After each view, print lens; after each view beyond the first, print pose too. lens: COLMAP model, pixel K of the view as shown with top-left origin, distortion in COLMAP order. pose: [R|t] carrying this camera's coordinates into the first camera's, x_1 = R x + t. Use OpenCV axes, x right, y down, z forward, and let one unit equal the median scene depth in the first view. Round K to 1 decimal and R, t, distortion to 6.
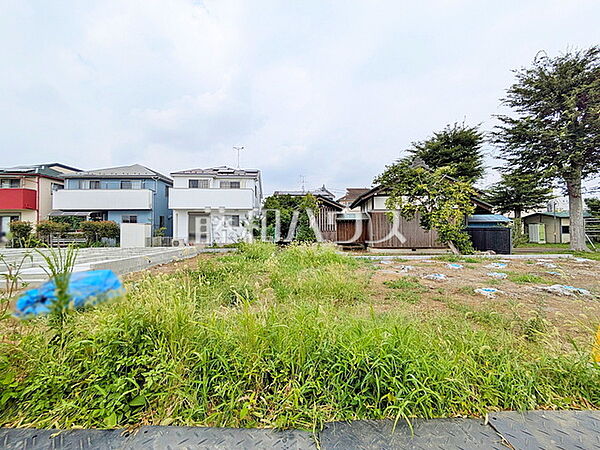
lens RADIAL K [[238.5, 0, 300.0], [0, 238.5, 225.0], [0, 0, 1]] dist [0.001778, 0.000702]
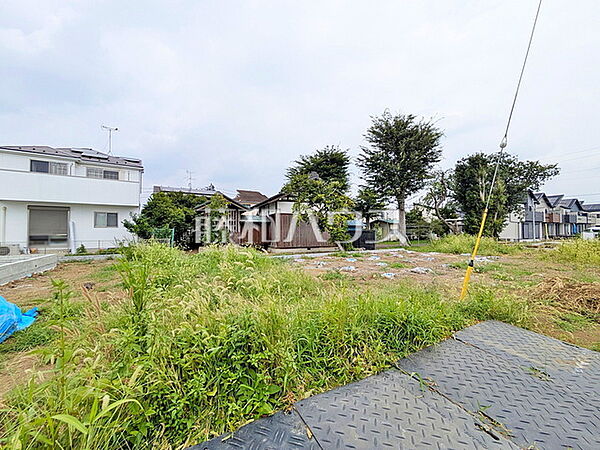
lens RADIAL K [[238.5, 0, 300.0], [0, 238.5, 225.0], [0, 0, 1]] dist [0.001778, 0.000702]
pose [[0.875180, 0.015761, 0.483541, -0.108174], [-0.013263, 0.999875, -0.008586, -0.001779], [-0.483616, 0.001101, 0.875279, -0.004154]]
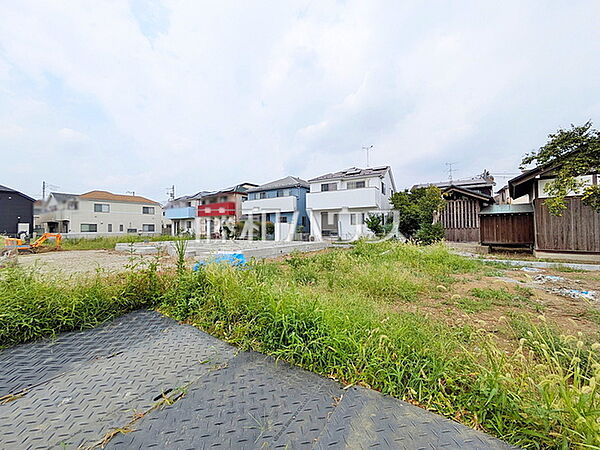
lens RADIAL K [[238.5, 0, 300.0], [0, 238.5, 225.0], [0, 0, 1]] dist [0.001778, 0.000702]
pose [[0.816186, -0.011434, -0.577675, 0.119054], [0.018153, 0.999818, 0.005859, -0.001130], [0.577503, -0.015269, 0.816246, -0.010197]]
